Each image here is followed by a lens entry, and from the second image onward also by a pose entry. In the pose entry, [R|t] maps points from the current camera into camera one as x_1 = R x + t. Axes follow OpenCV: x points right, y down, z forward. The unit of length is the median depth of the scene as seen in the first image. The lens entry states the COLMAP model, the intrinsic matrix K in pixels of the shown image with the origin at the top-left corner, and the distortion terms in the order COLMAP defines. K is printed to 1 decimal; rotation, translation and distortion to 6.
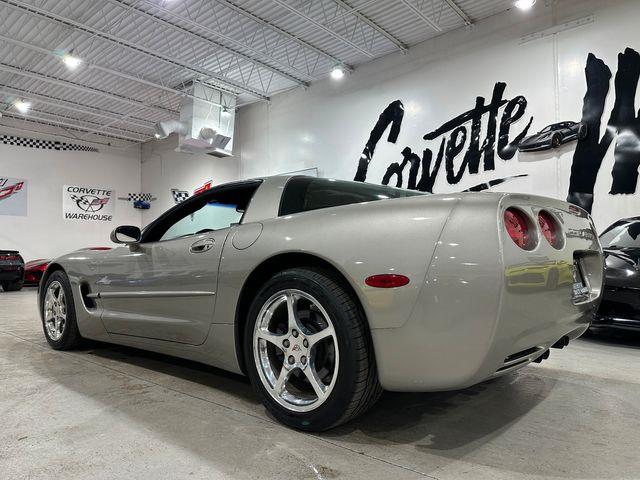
lens RADIAL K [[453.6, 0, 315.6], [0, 453.6, 244.7], [0, 0, 1]] dist [-0.048839, -0.002934]
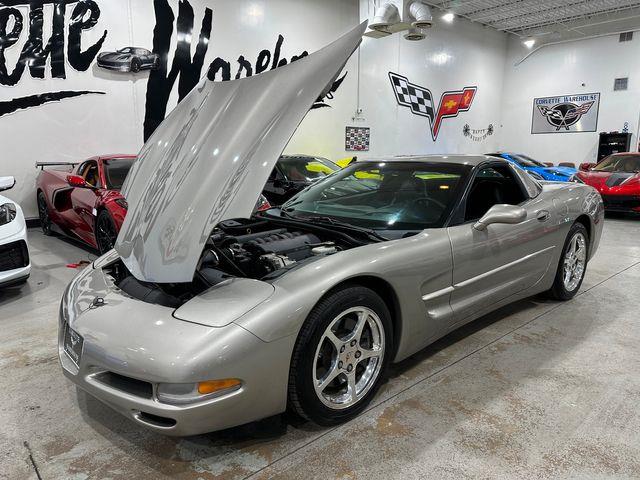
lens RADIAL K [[452.5, 0, 319.7], [0, 452.5, 239.9], [0, 0, 1]] dist [0.027169, -0.032571]
pose [[0.080066, -0.180794, 0.980256, -0.494174], [-0.043886, 0.981821, 0.184667, -0.044273], [-0.995823, -0.057805, 0.070676, 0.431087]]
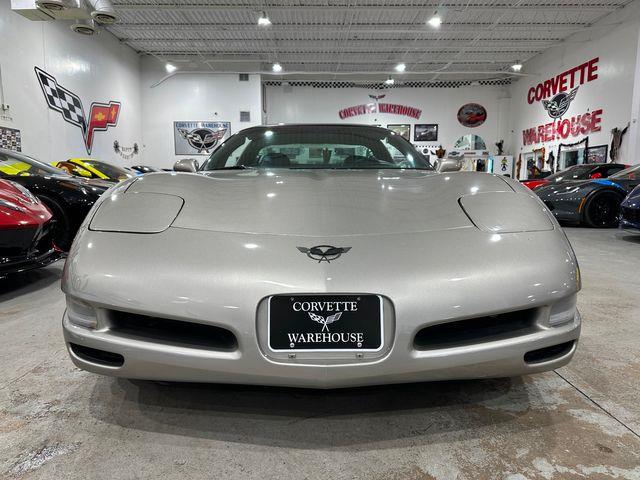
lens RADIAL K [[452.5, 0, 318.6], [0, 452.5, 244.8], [0, 0, 1]] dist [0.027169, -0.032571]
pose [[-0.698144, -0.085309, 0.710857, -0.364782], [-0.027281, 0.995325, 0.092654, 0.027831], [-0.715438, 0.045293, -0.697207, 0.681516]]
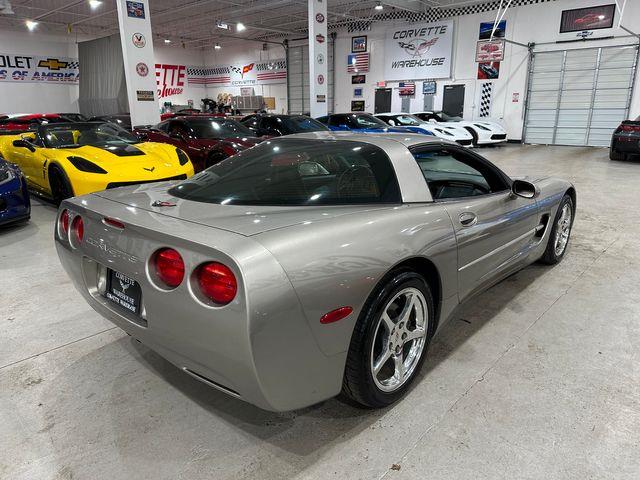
lens RADIAL K [[454.8, 0, 322.6], [0, 454.8, 241.4], [0, 0, 1]] dist [0.025887, -0.022482]
pose [[0.038238, 0.286359, -0.957359, 0.347987], [0.052526, 0.956159, 0.288098, -0.071647], [0.997887, -0.061302, 0.021520, 0.317197]]
